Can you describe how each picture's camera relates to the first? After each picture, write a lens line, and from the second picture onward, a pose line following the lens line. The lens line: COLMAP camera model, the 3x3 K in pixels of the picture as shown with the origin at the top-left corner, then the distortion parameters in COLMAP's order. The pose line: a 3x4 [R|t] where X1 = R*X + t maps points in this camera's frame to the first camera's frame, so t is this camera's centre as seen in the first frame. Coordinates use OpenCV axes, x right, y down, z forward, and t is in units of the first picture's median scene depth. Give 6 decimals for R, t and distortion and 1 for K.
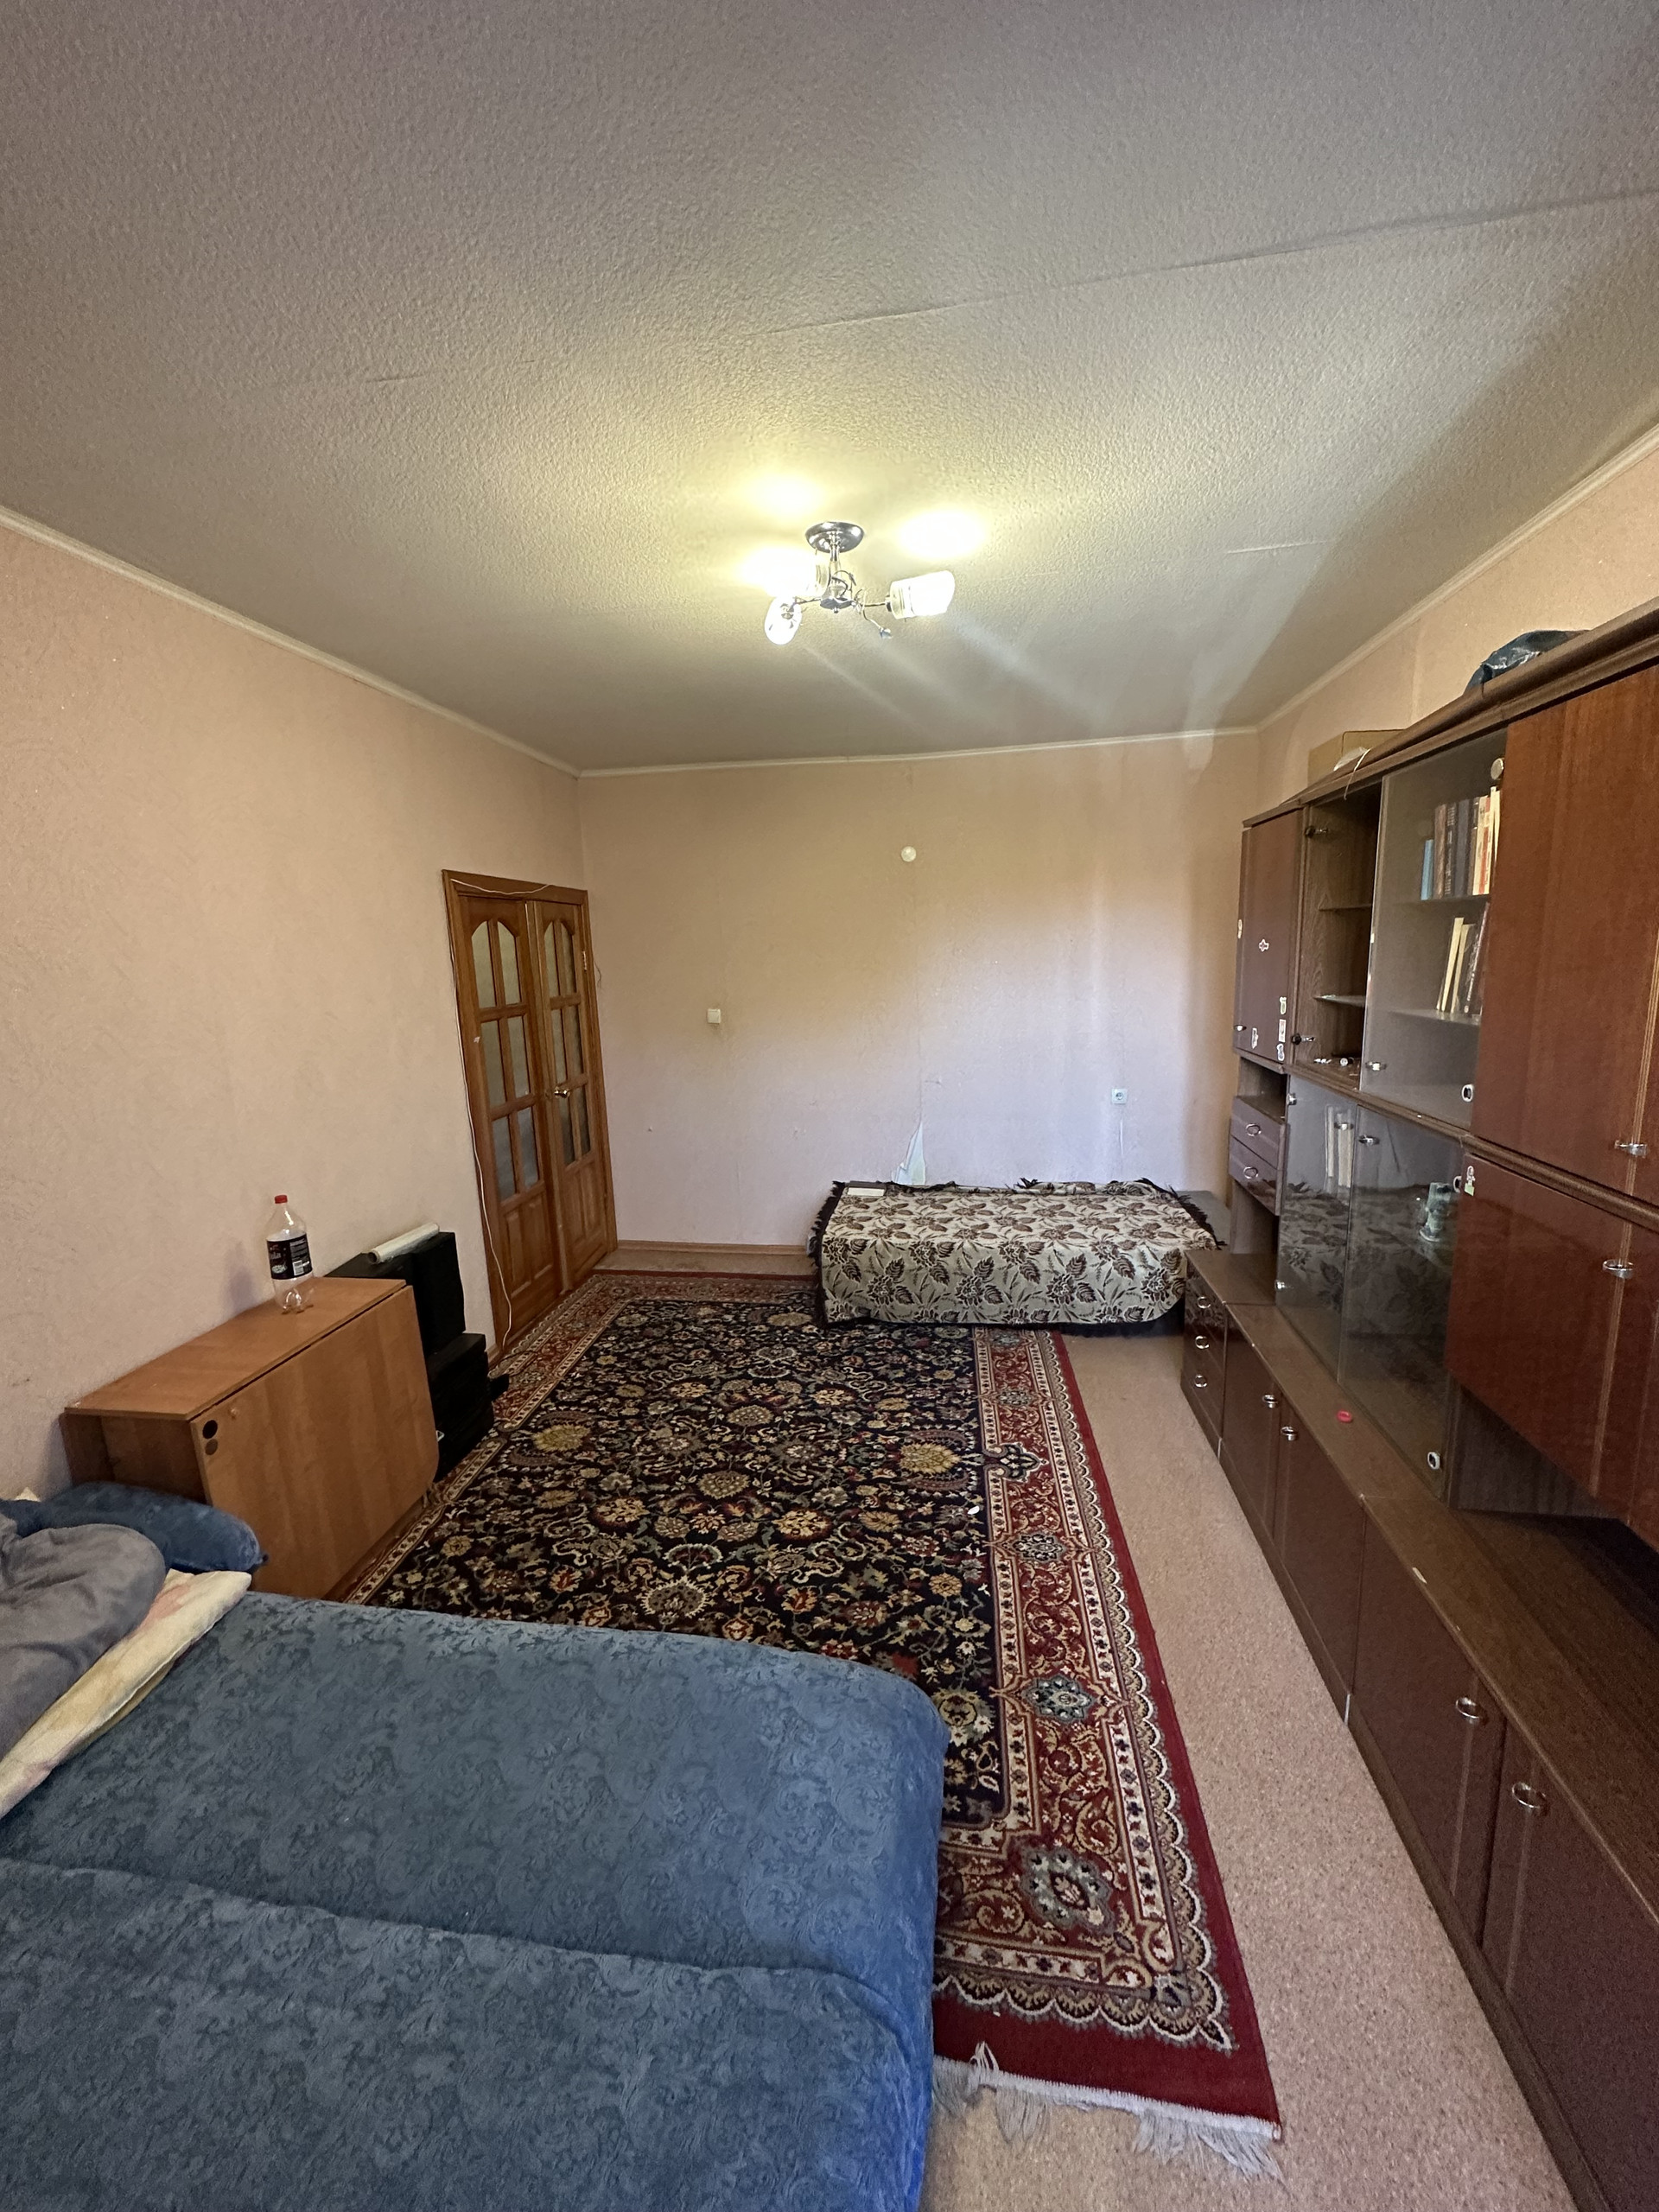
lens RADIAL K [[878.6, 0, 827.0], [0, 878.6, 1105.5], [0, 0, 1]] dist [-0.003254, 0.001228]
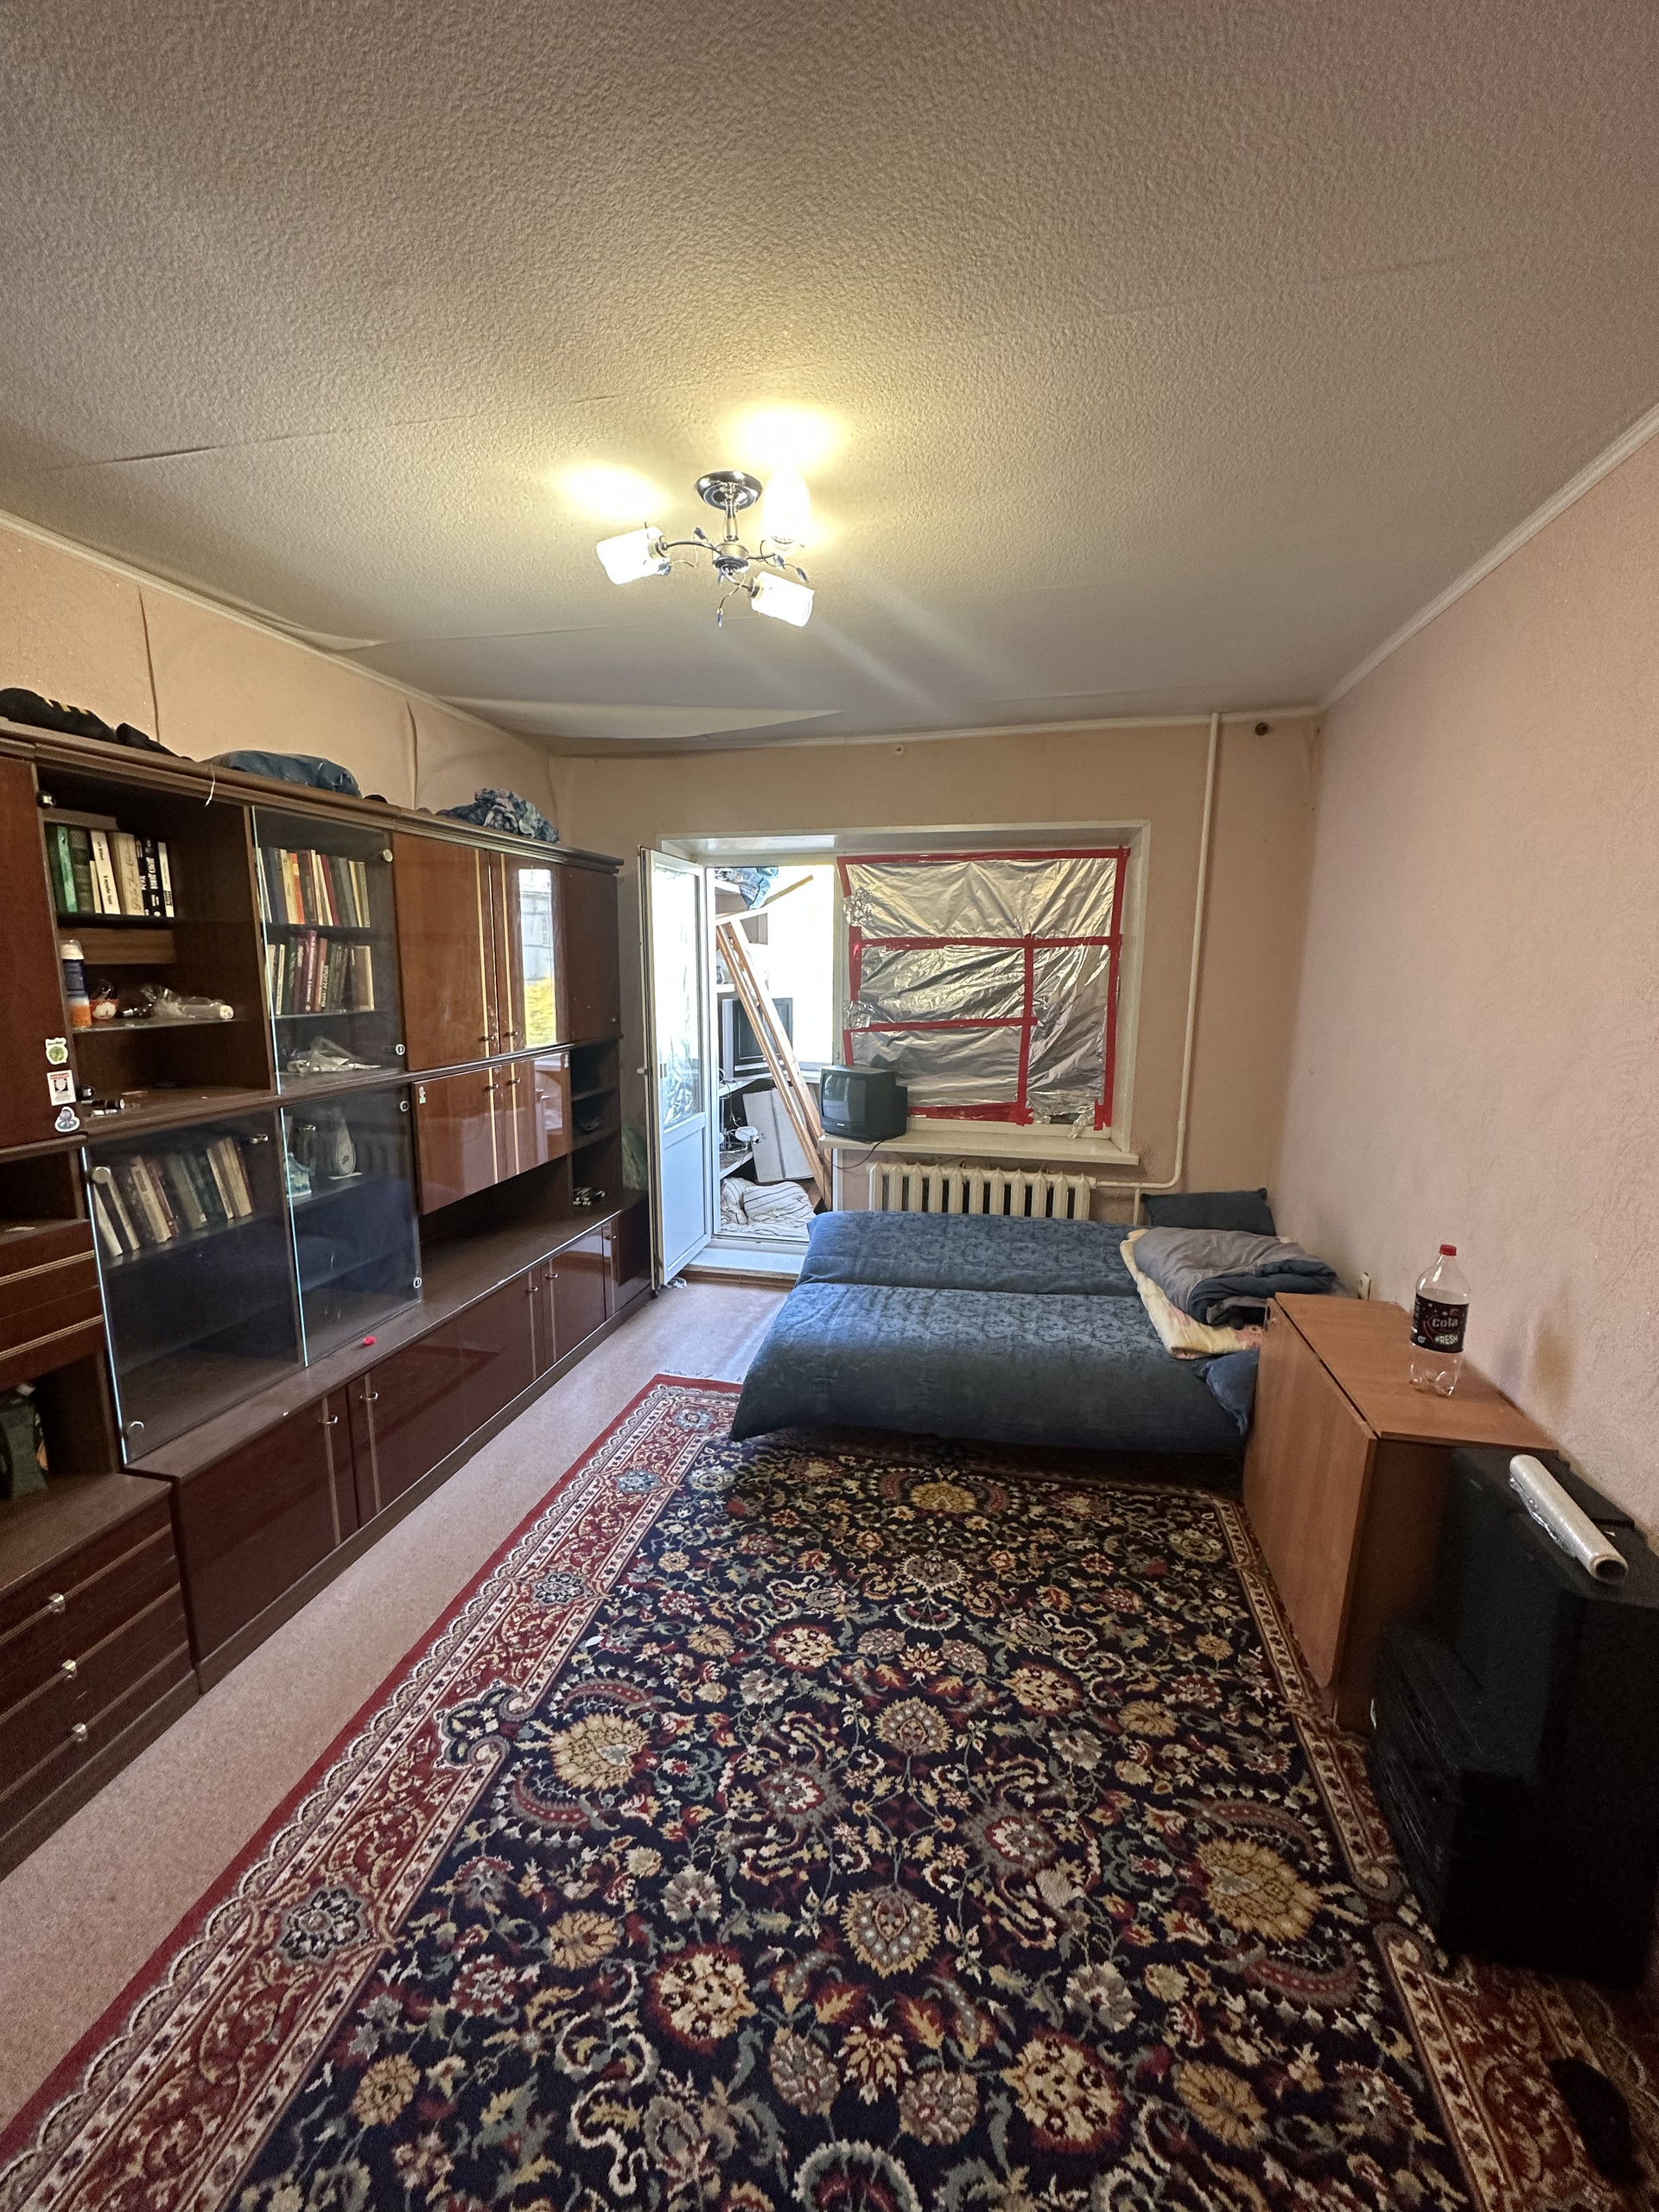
lens RADIAL K [[878.6, 0, 827.0], [0, 878.6, 1105.5], [0, 0, 1]] dist [-0.003254, 0.001228]
pose [[-0.997309, 0.014360, 0.071894, -0.117675], [0.037854, 0.940663, 0.337223, -0.281577], [-0.062786, 0.339037, -0.938676, 1.620056]]
